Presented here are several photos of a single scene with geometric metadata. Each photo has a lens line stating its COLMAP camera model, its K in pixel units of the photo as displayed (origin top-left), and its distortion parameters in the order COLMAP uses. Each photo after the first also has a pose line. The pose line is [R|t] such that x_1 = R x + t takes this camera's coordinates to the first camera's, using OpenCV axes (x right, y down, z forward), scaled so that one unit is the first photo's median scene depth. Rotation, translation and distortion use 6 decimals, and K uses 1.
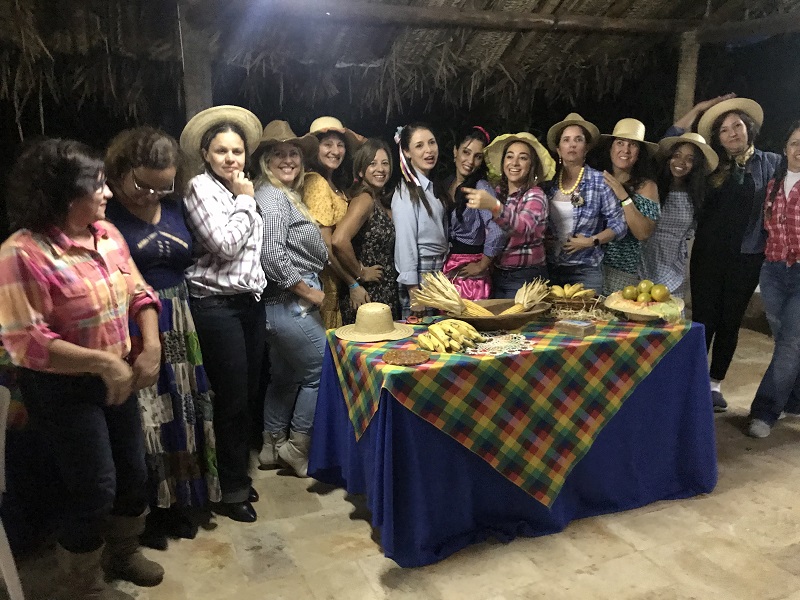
lens RADIAL K [[641.7, 0, 400.0], [0, 641.7, 300.0], [0, 0, 1]] dist [0.006831, 0.009479]
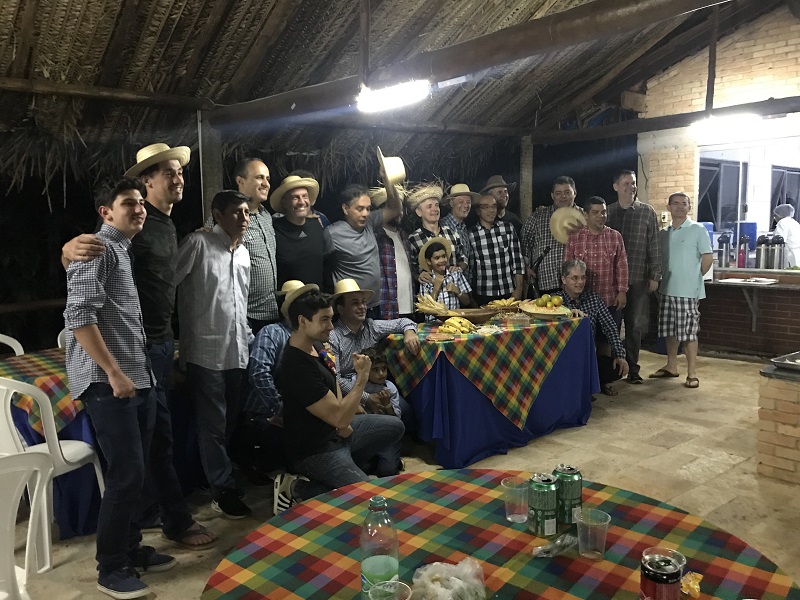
lens RADIAL K [[641.7, 0, 400.0], [0, 641.7, 300.0], [0, 0, 1]] dist [0.006831, 0.009479]
pose [[0.959063, -0.038519, 0.280561, -0.506853], [0.070268, 0.992092, -0.103996, 0.147137], [-0.274336, 0.119454, 0.954186, -0.498327]]
